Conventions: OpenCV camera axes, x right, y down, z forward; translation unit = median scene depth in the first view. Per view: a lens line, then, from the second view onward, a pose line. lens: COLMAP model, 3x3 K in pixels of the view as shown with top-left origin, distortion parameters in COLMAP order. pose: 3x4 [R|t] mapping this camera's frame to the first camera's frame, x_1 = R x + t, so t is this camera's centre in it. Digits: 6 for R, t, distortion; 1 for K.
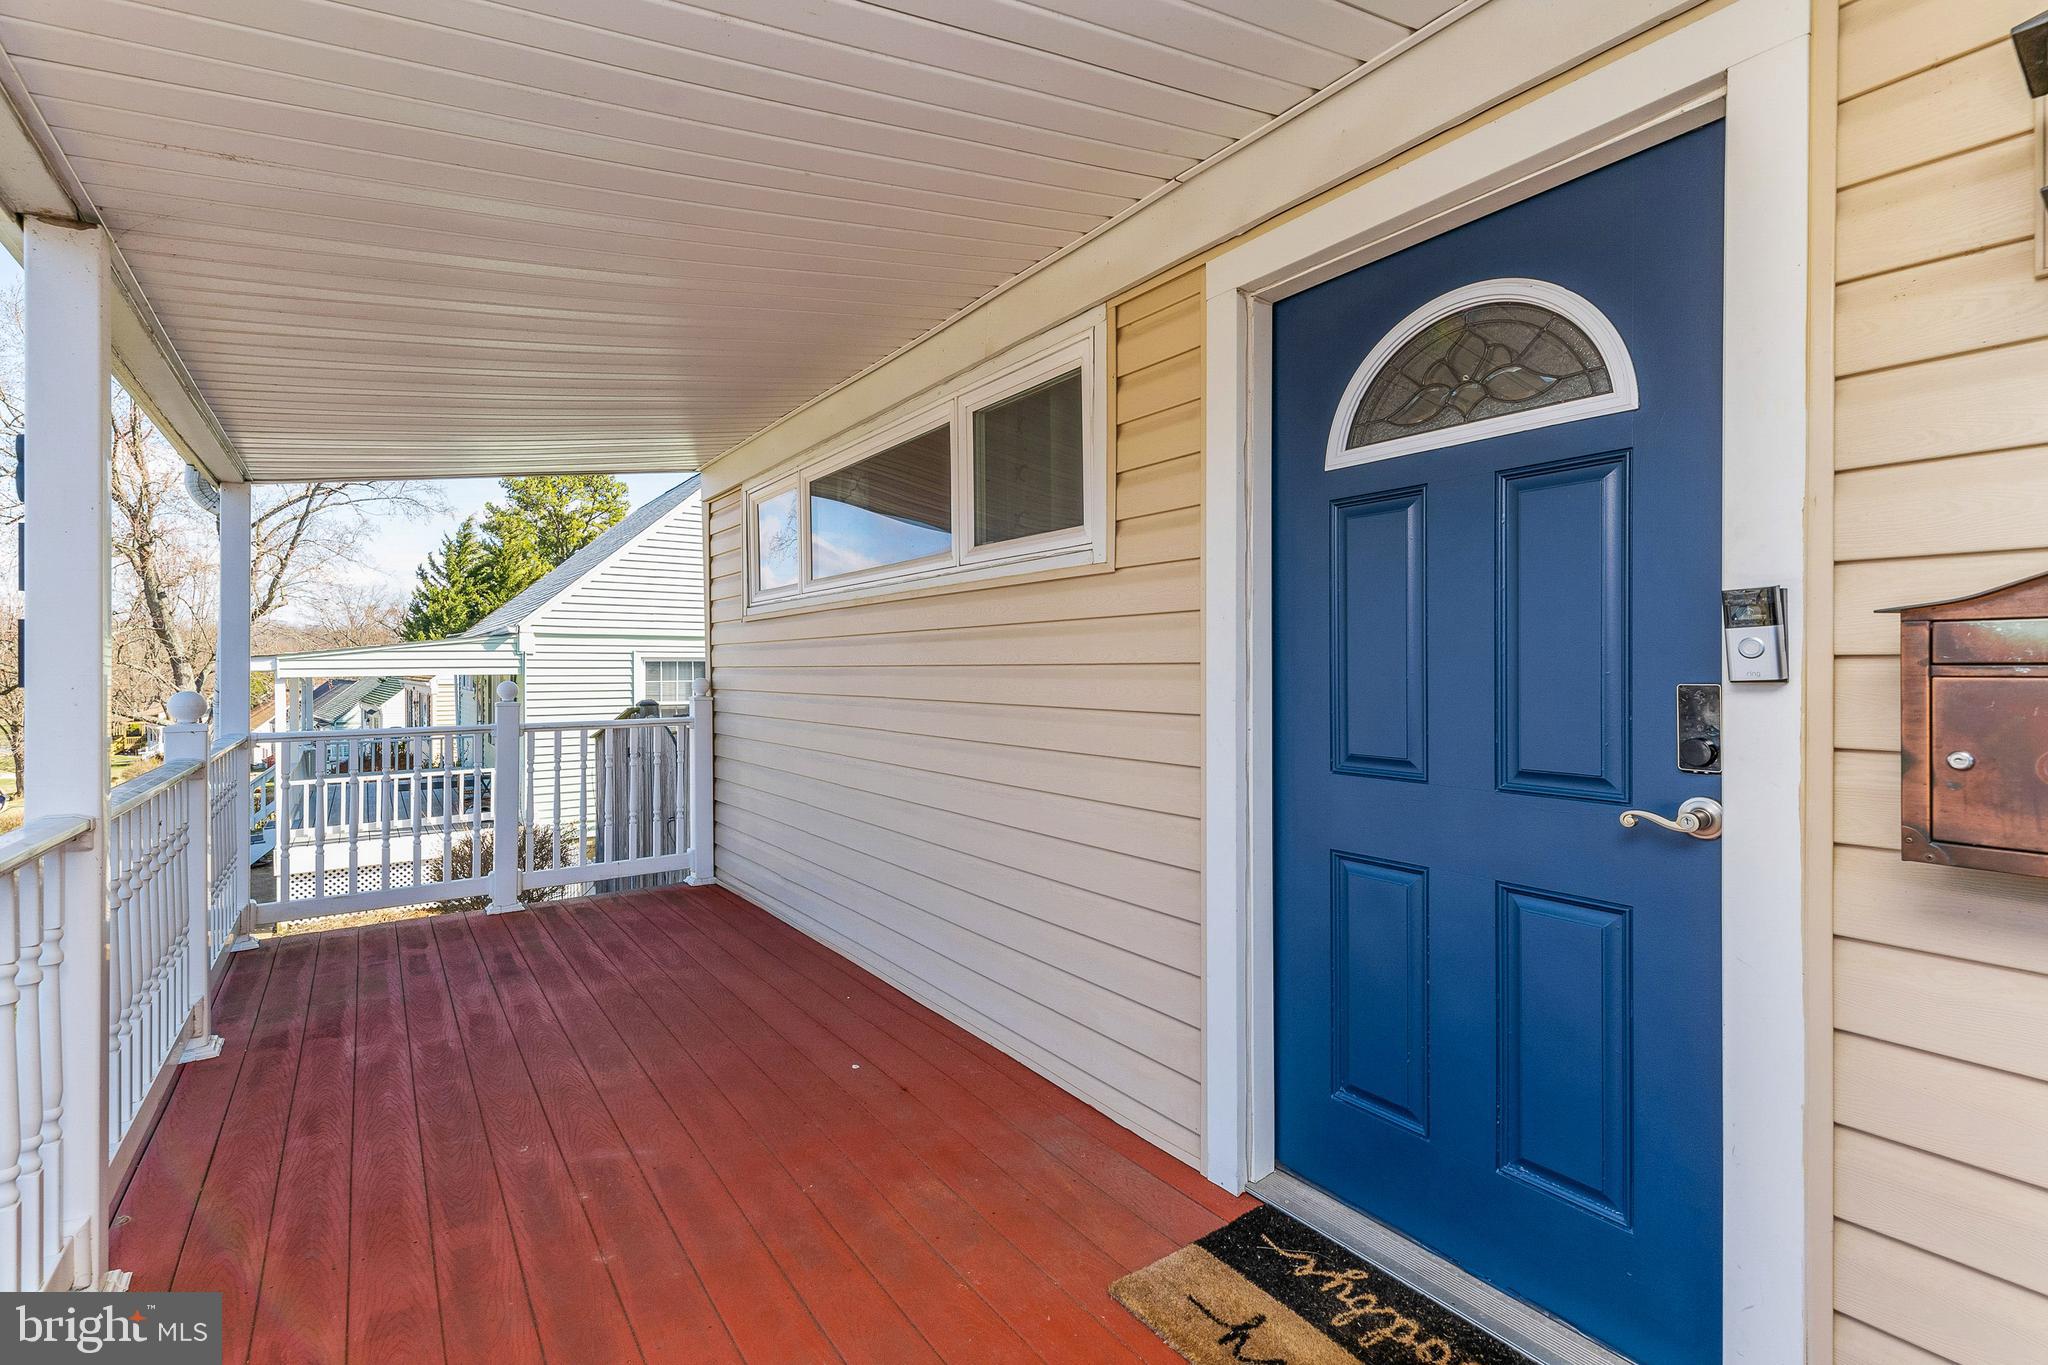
lens RADIAL K [[900.6, 0, 1024.0], [0, 900.6, 682.5], [0, 0, 1]] dist [0.001635, -0.000018]
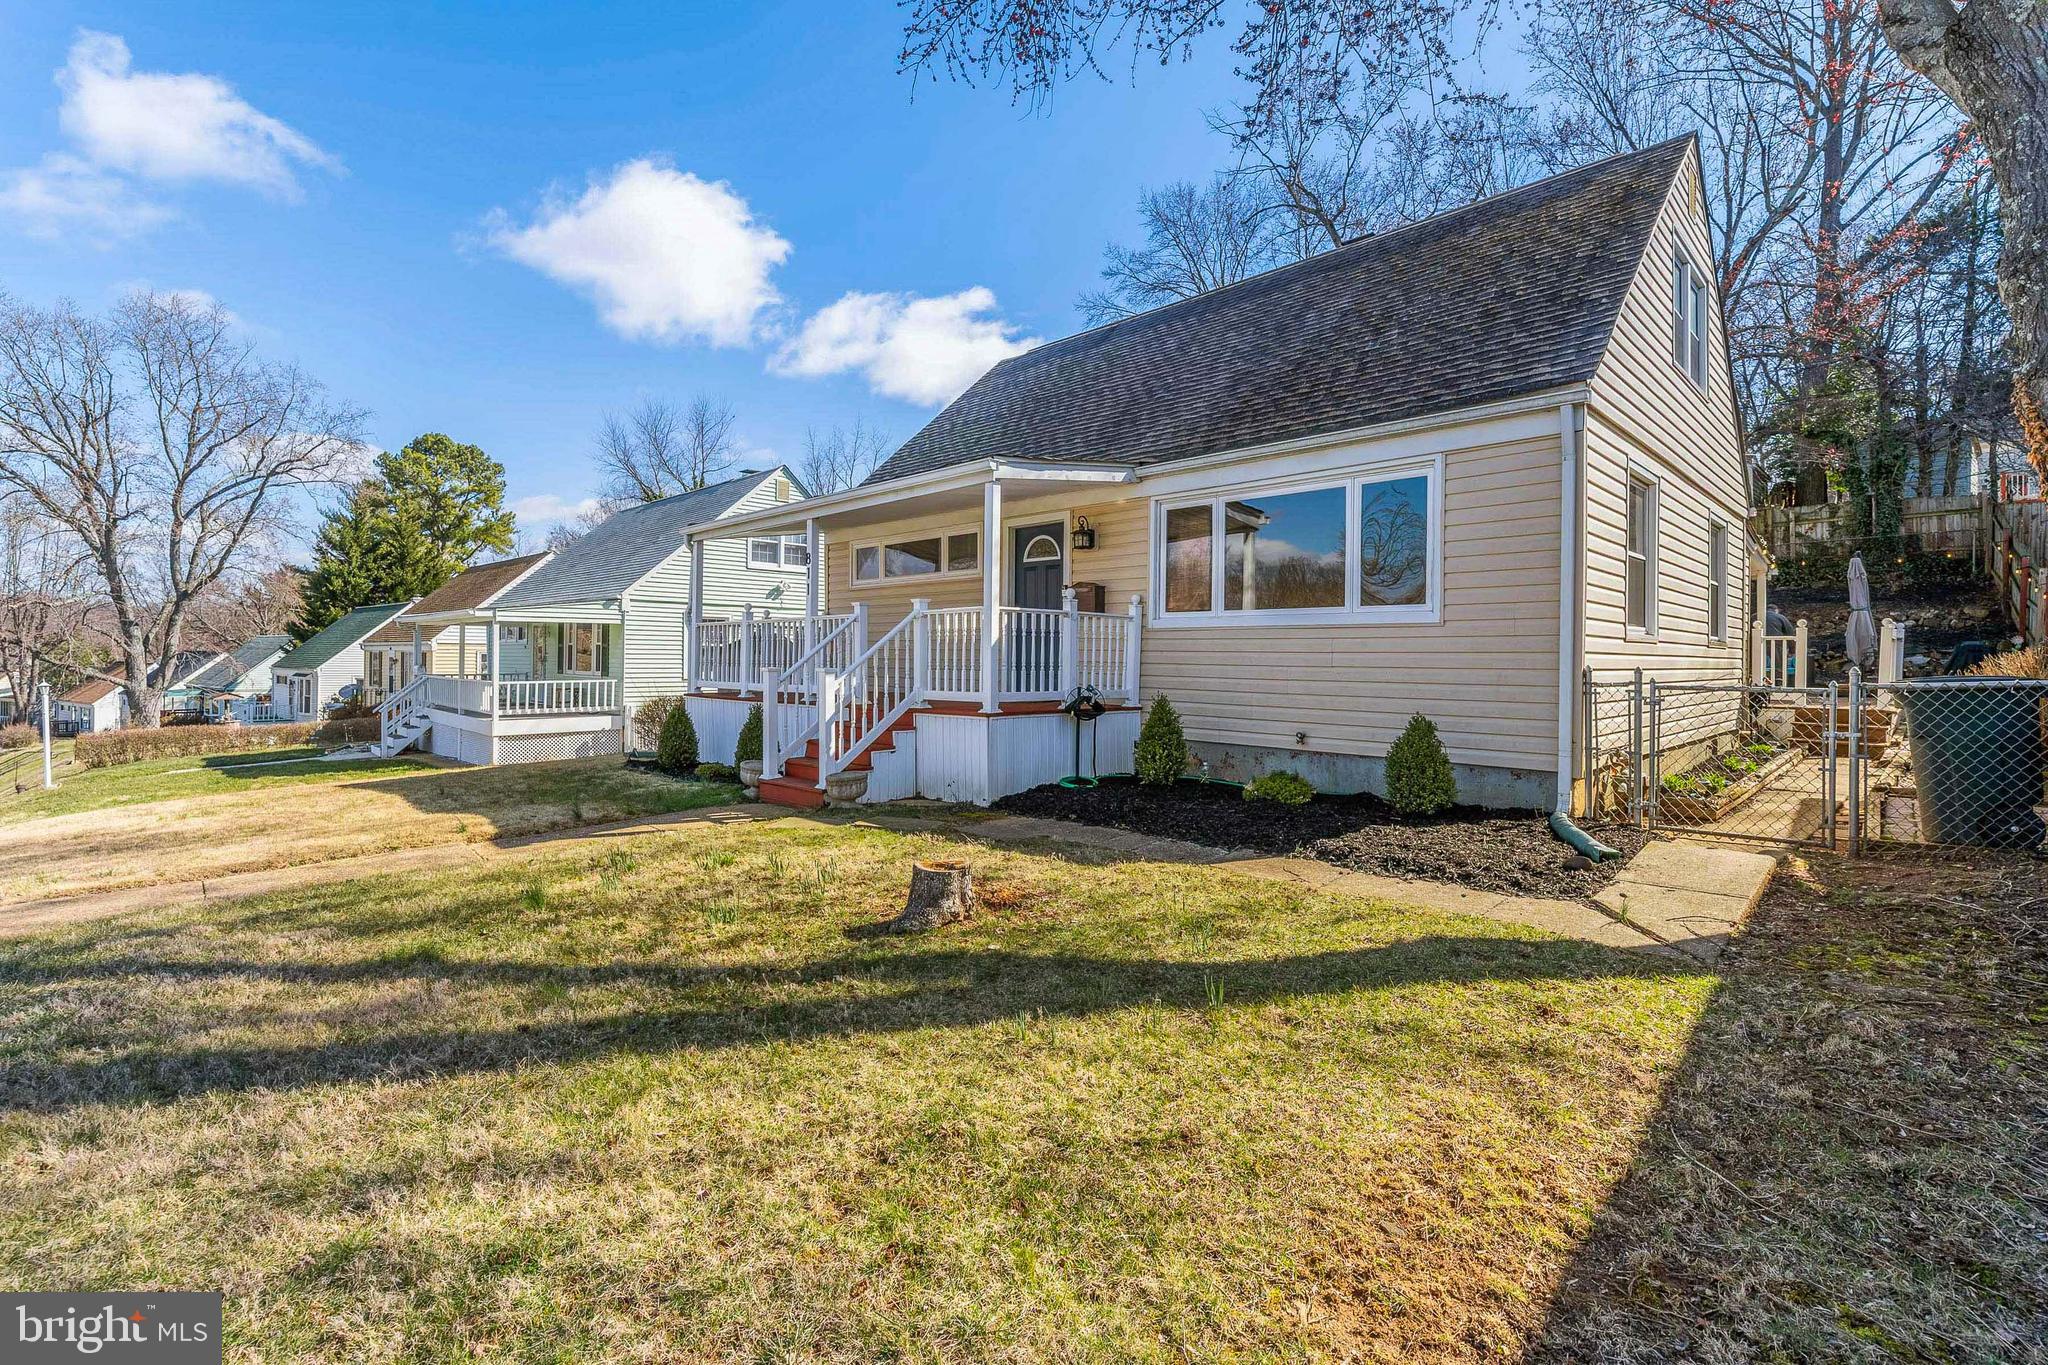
lens RADIAL K [[919.9, 0, 1021.1], [0, 919.9, 659.3], [0, 0, 1]] dist [0.004669, -0.000406]
pose [[0.989378, 0.015549, 0.144530, -0.122662], [-0.012852, 0.999726, -0.019575, 0.119585], [-0.144795, 0.017509, 0.989307, -1.163050]]
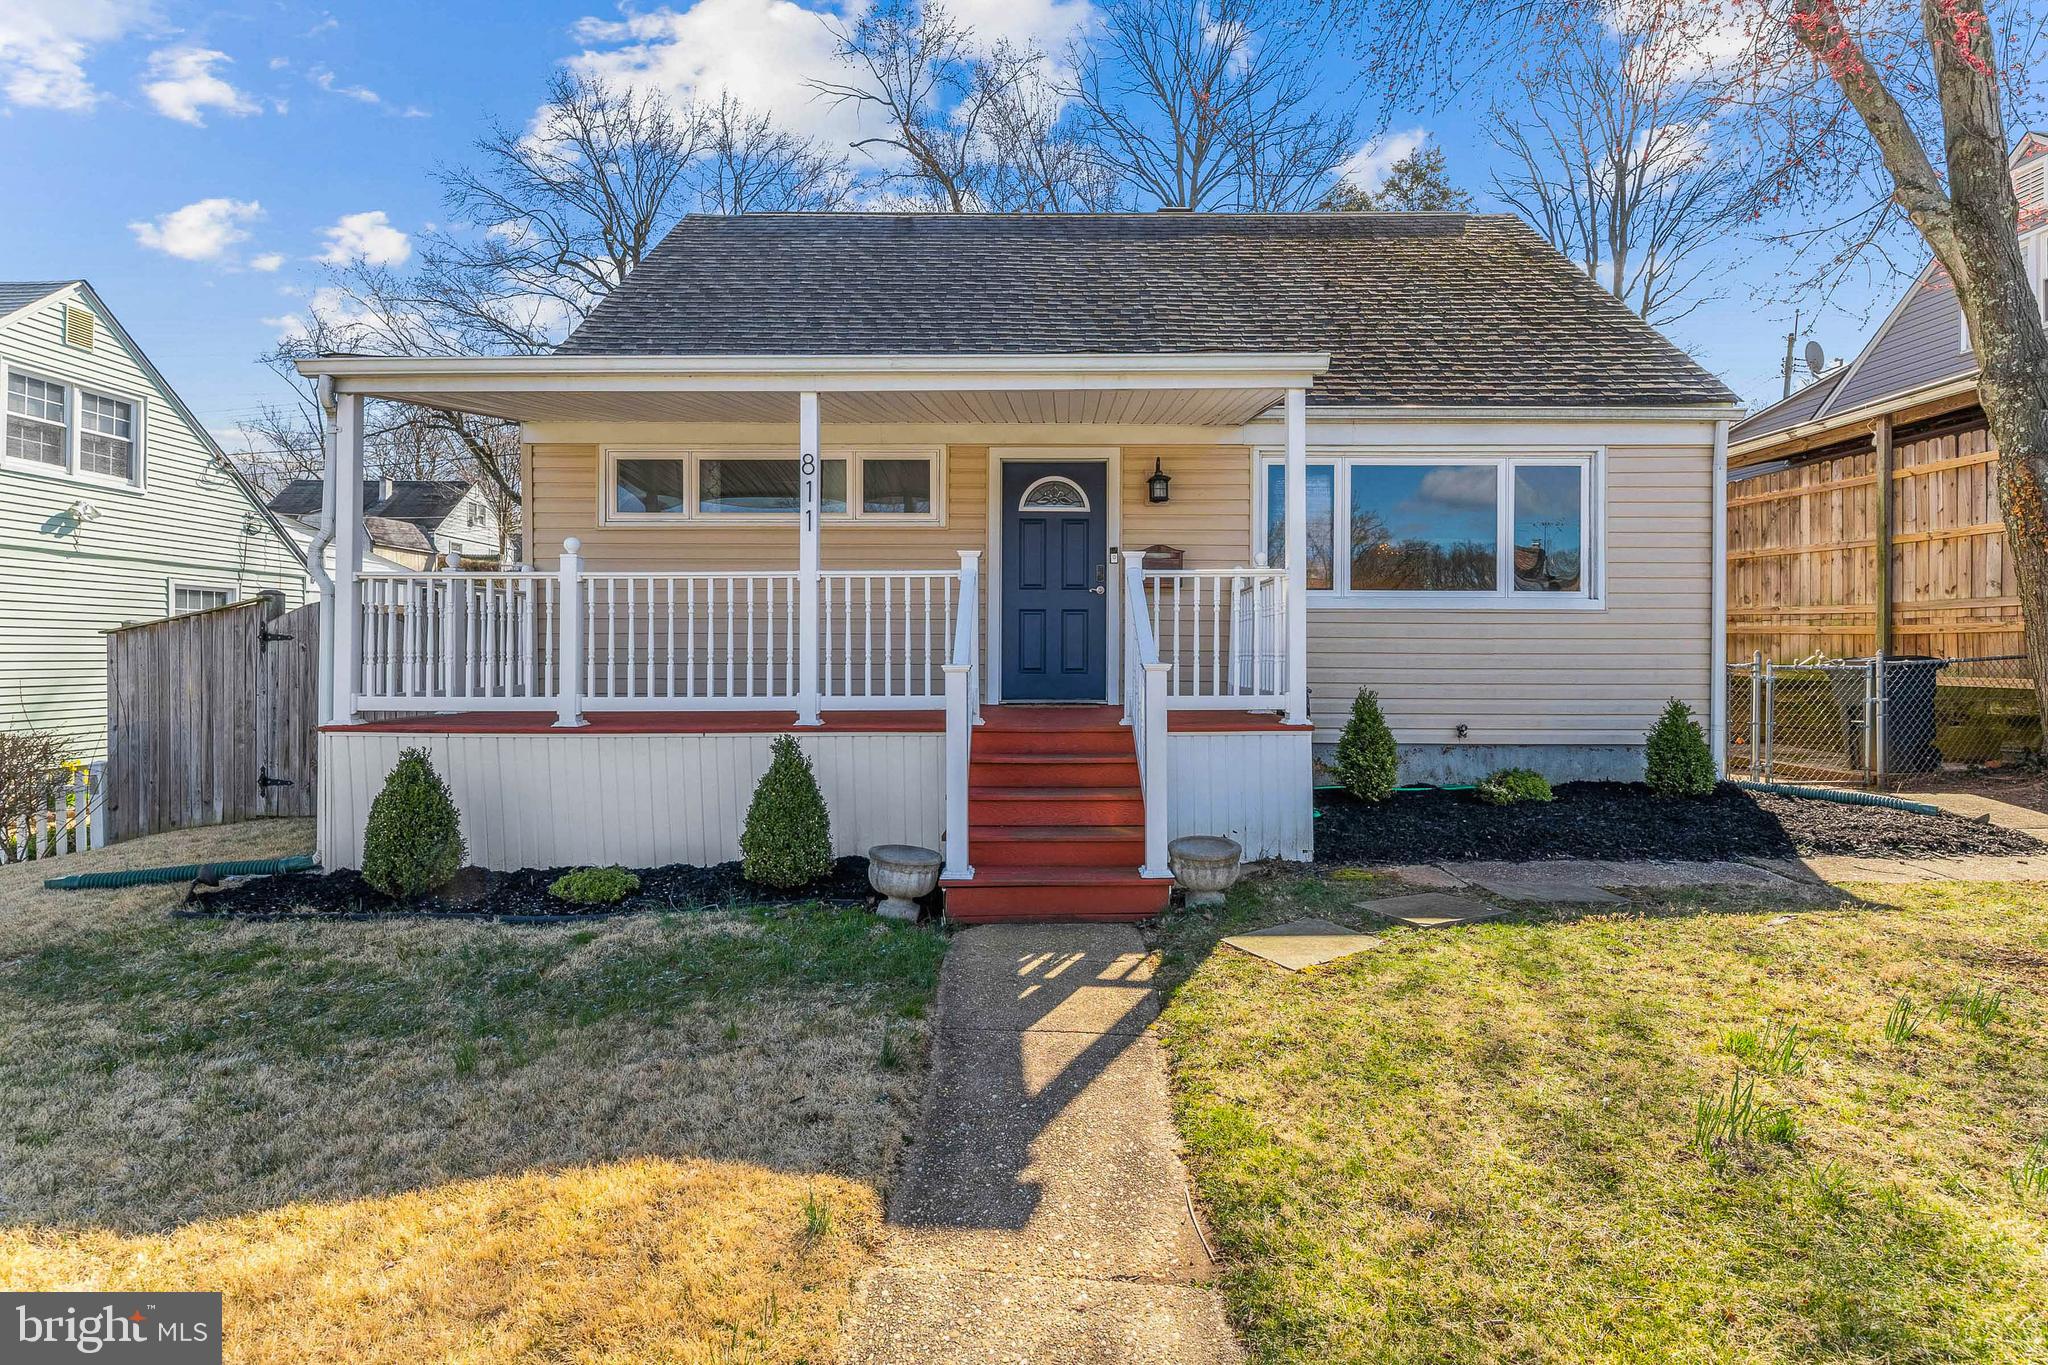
lens RADIAL K [[942.2, 0, 1025.2], [0, 942.2, 663.3], [0, 0, 1]] dist [-0.009092, -0.000185]
pose [[0.598602, -0.002425, 0.801043, -0.747378], [0.008086, 0.999963, -0.003015, 0.111906], [-0.801006, 0.008282, 0.598599, -0.371829]]
